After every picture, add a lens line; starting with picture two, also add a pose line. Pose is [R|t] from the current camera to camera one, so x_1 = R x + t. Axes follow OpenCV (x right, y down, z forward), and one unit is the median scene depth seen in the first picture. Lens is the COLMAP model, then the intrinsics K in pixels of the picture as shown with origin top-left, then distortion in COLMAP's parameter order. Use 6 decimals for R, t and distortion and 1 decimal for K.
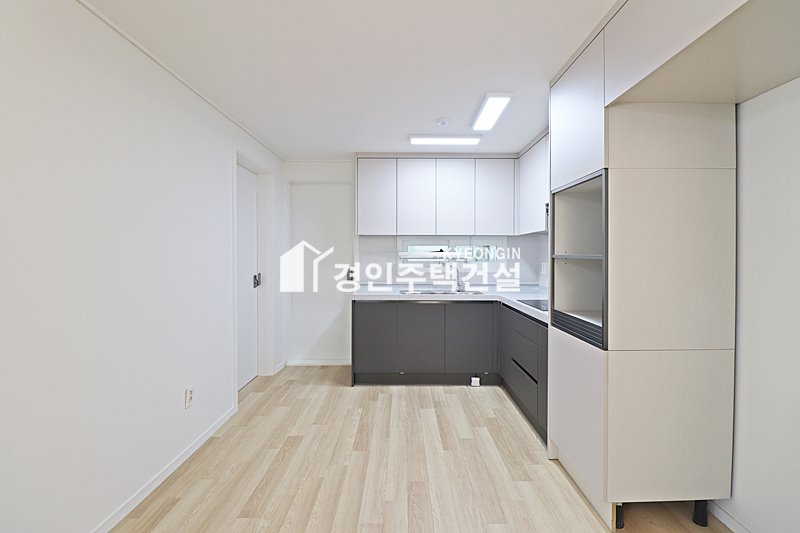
lens RADIAL K [[375.2, 0, 400.5], [0, 375.2, 259.5], [0, 0, 1]] dist [0.001086, -0.013481]
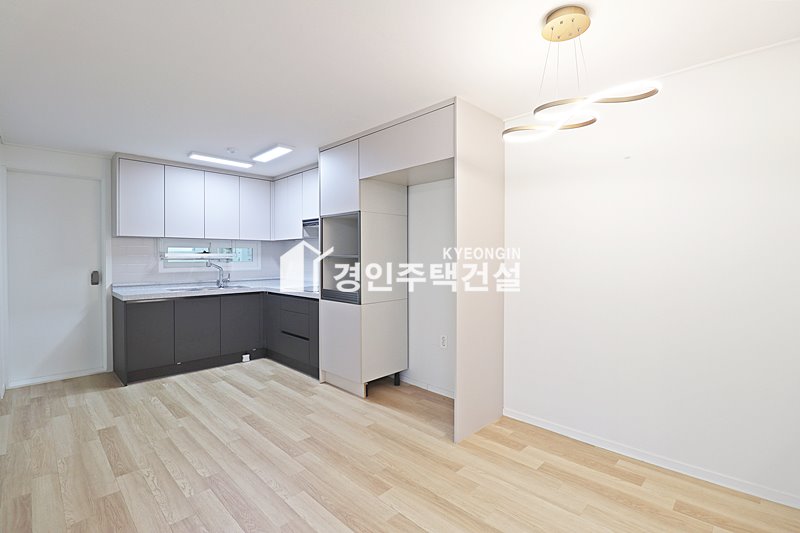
lens RADIAL K [[373.0, 0, 406.3], [0, 373.0, 260.6], [0, 0, 1]] dist [0.000761, -0.012499]
pose [[0.696569, -0.011689, 0.717394, -0.414063], [0.011335, 0.999922, 0.005287, 0.004060], [-0.717400, 0.004449, 0.696647, -0.319473]]
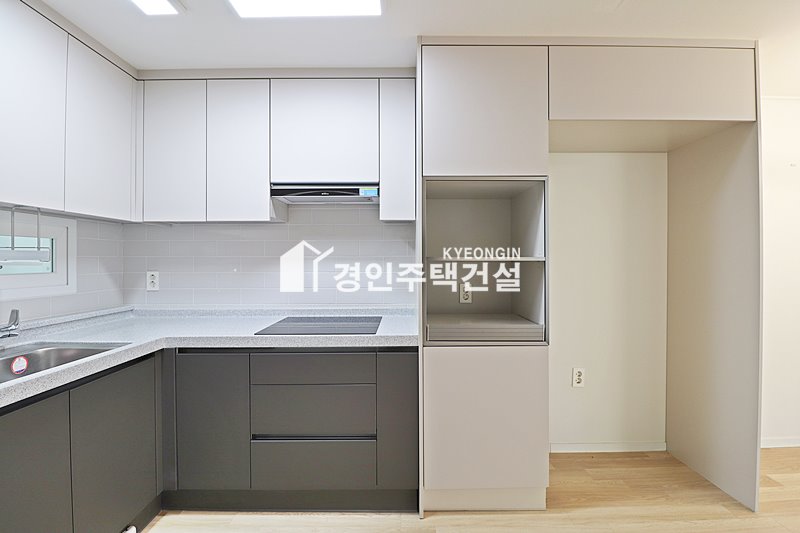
lens RADIAL K [[377.6, 0, 396.1], [0, 377.6, 260.2], [0, 0, 1]] dist [-0.020645, -0.000586]
pose [[-0.011676, -0.000191, 0.999932, -0.325561], [0.015042, 0.999887, 0.000367, -0.004861], [-0.999819, 0.015045, -0.011672, 0.901013]]
